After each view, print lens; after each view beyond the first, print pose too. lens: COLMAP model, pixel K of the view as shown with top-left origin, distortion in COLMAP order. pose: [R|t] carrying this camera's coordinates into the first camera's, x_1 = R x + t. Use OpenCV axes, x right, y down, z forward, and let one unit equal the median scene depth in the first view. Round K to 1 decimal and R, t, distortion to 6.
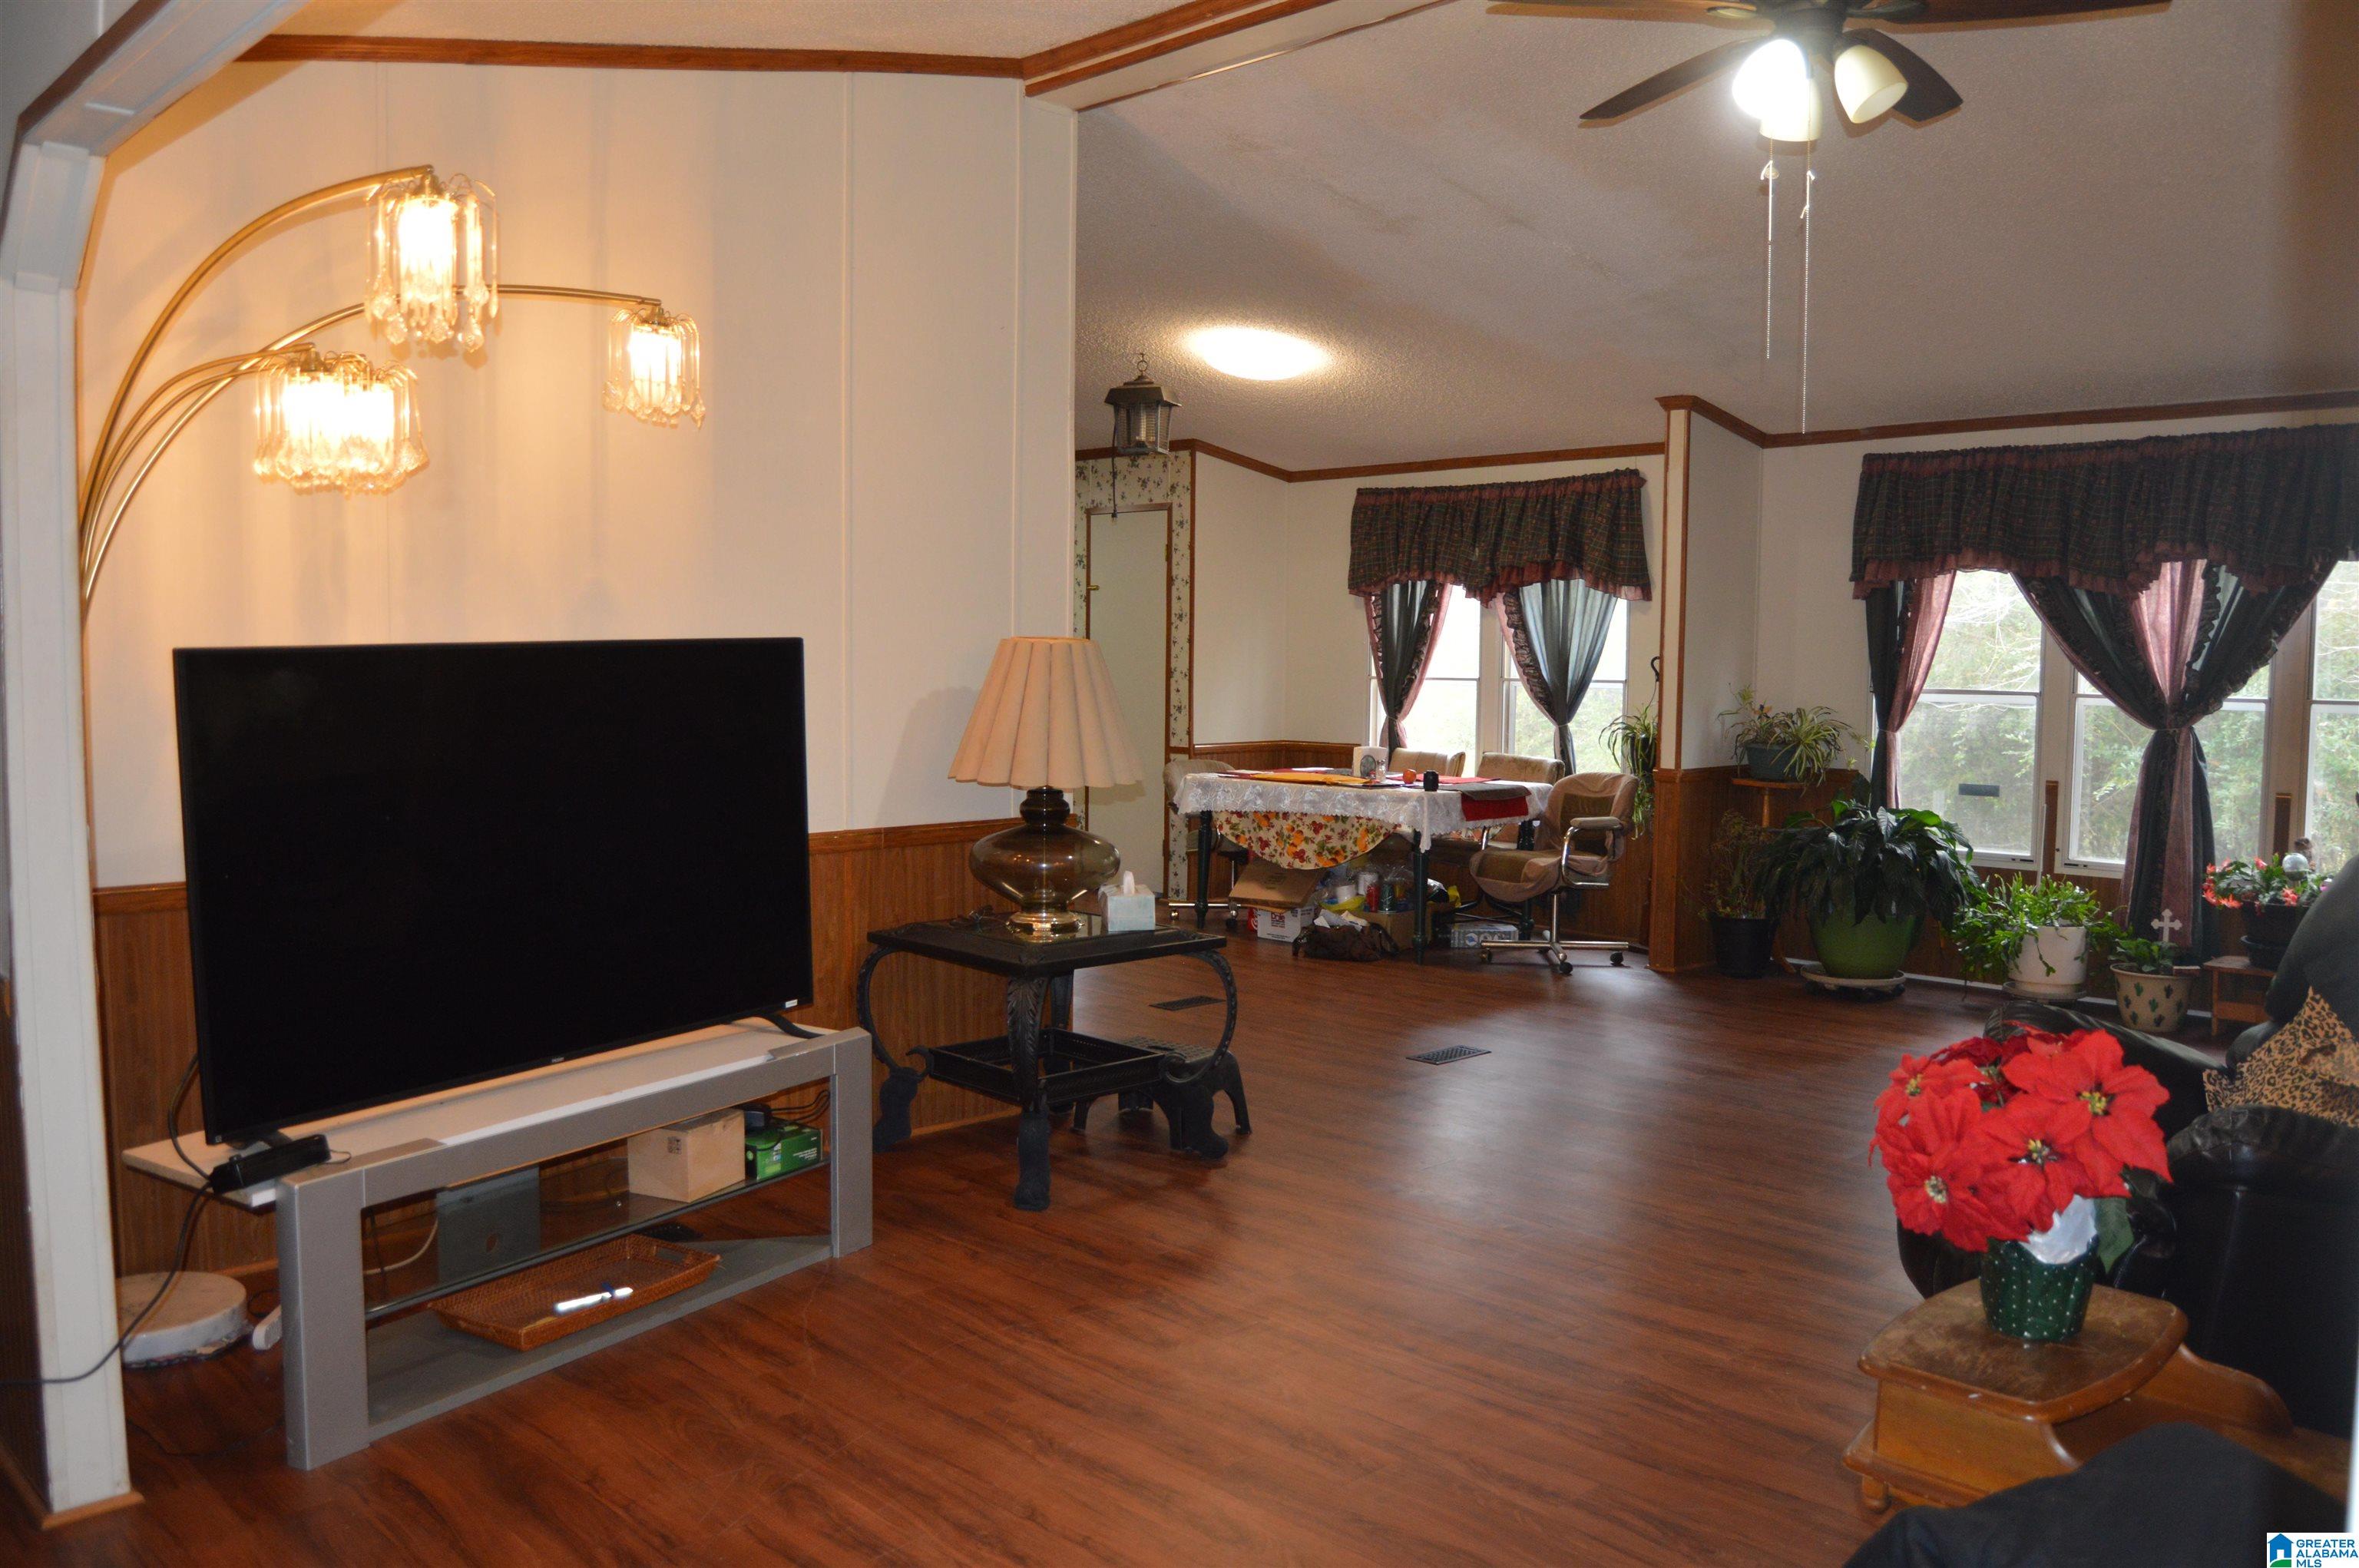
lens RADIAL K [[1883.8, 0, 1187.8], [0, 1883.8, 782.6], [0, 0, 1]] dist [-0.094734, 0.043893]
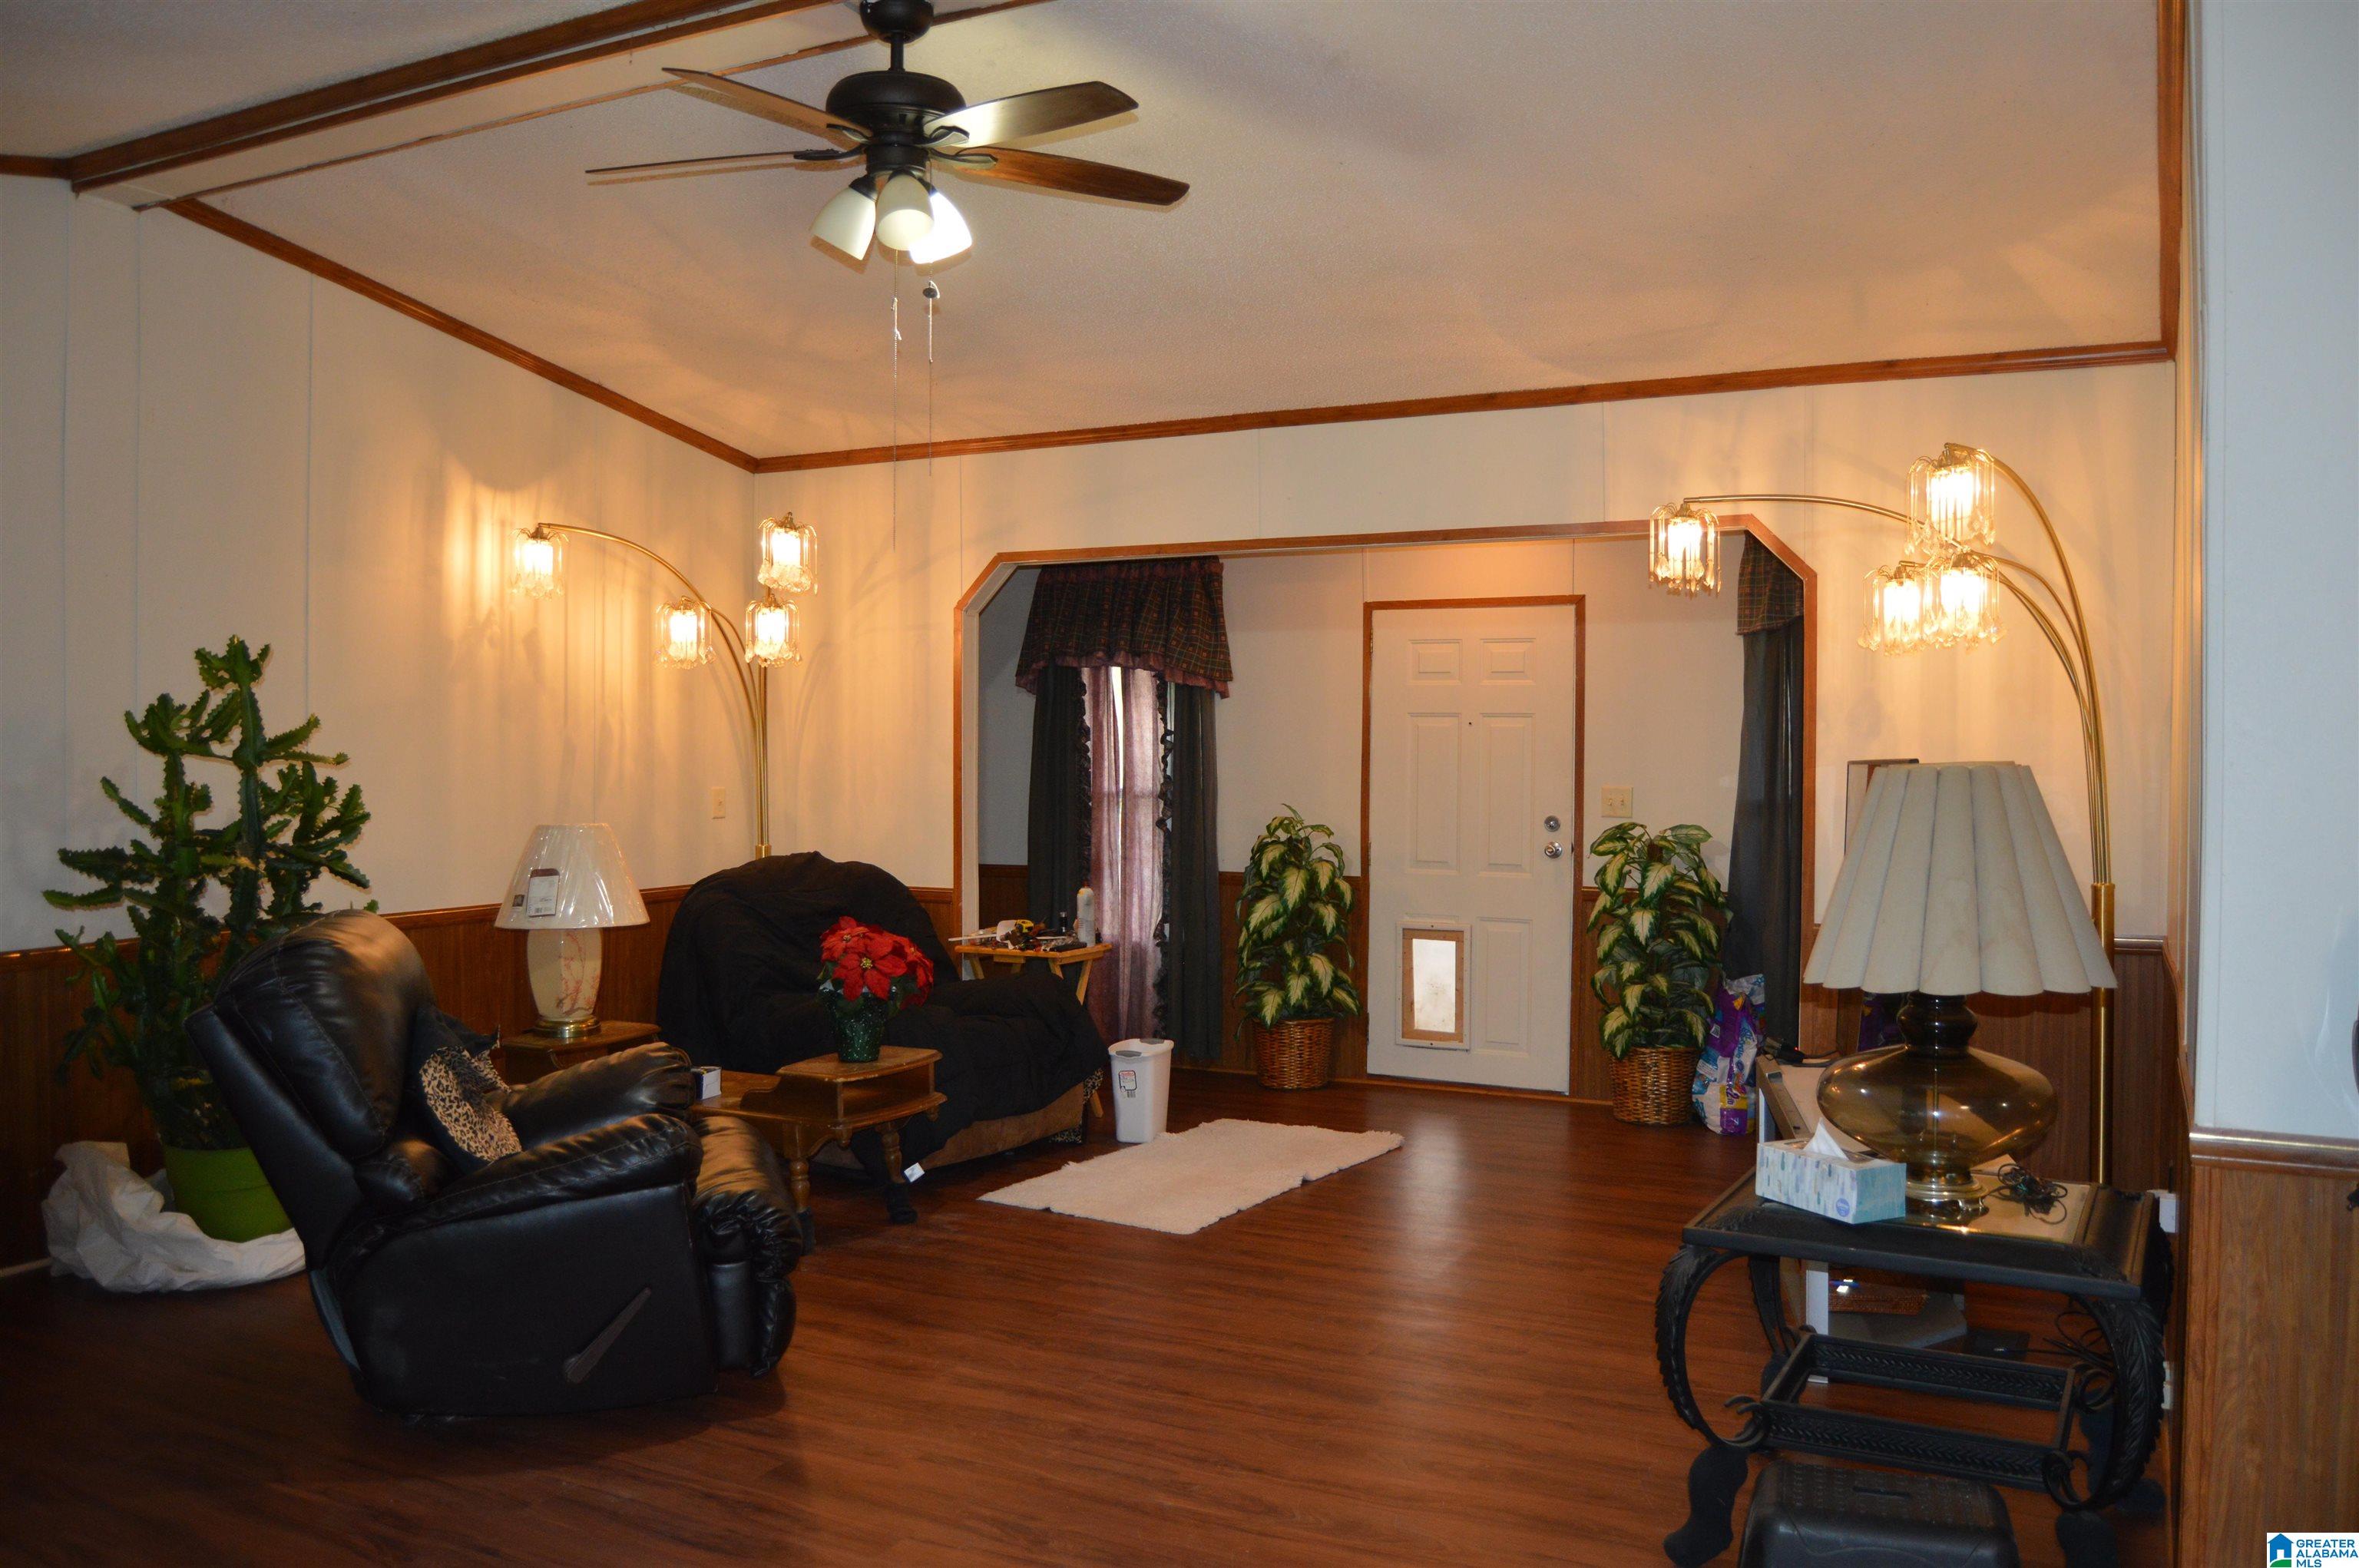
lens RADIAL K [[1883.8, 0, 1175.5], [0, 1883.8, 778.9], [0, 0, 1]] dist [-0.094734, 0.043893]
pose [[-0.949120, -0.010399, -0.314744, 0.261151], [-0.040267, 0.995258, 0.088545, -0.080172], [0.312331, 0.096713, -0.945037, 1.034602]]
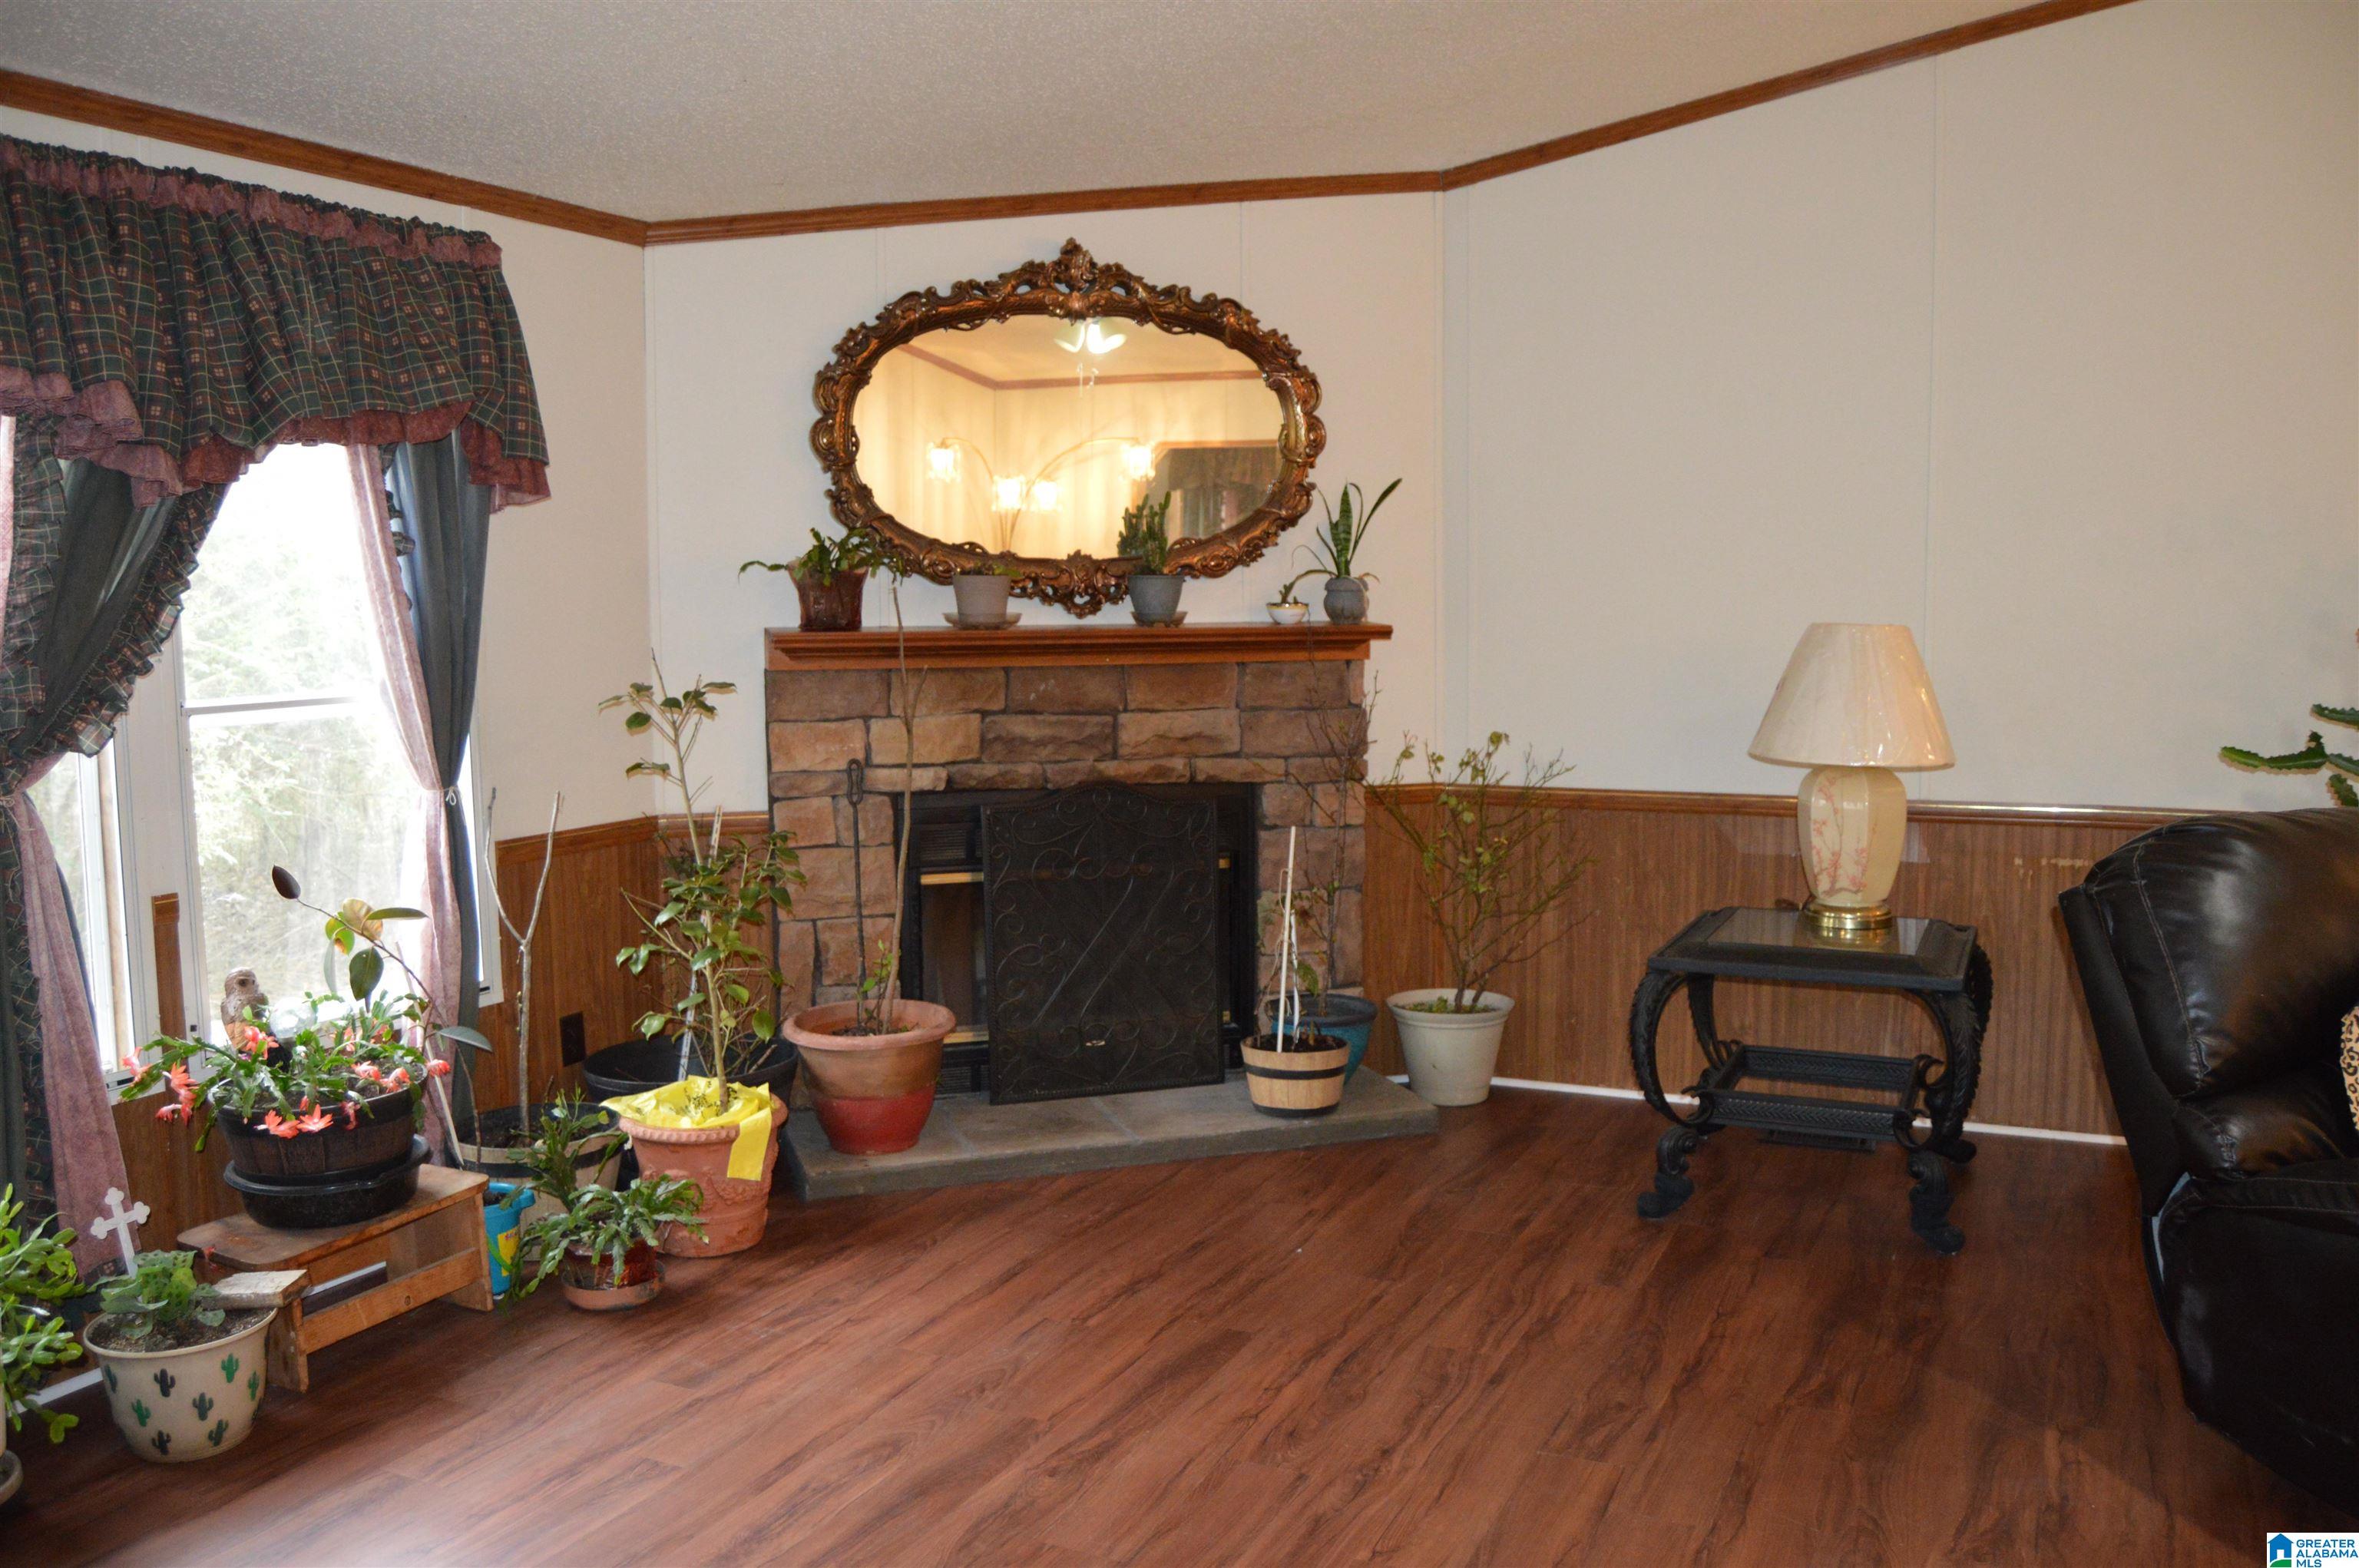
lens RADIAL K [[1883.8, 0, 1176.8], [0, 1883.8, 780.0], [0, 0, 1]] dist [-0.094734, 0.043893]
pose [[-0.344853, -0.102750, 0.933016, 0.025142], [0.073992, 0.987922, 0.136145, -0.069350], [-0.935736, 0.115985, -0.333085, 0.834318]]
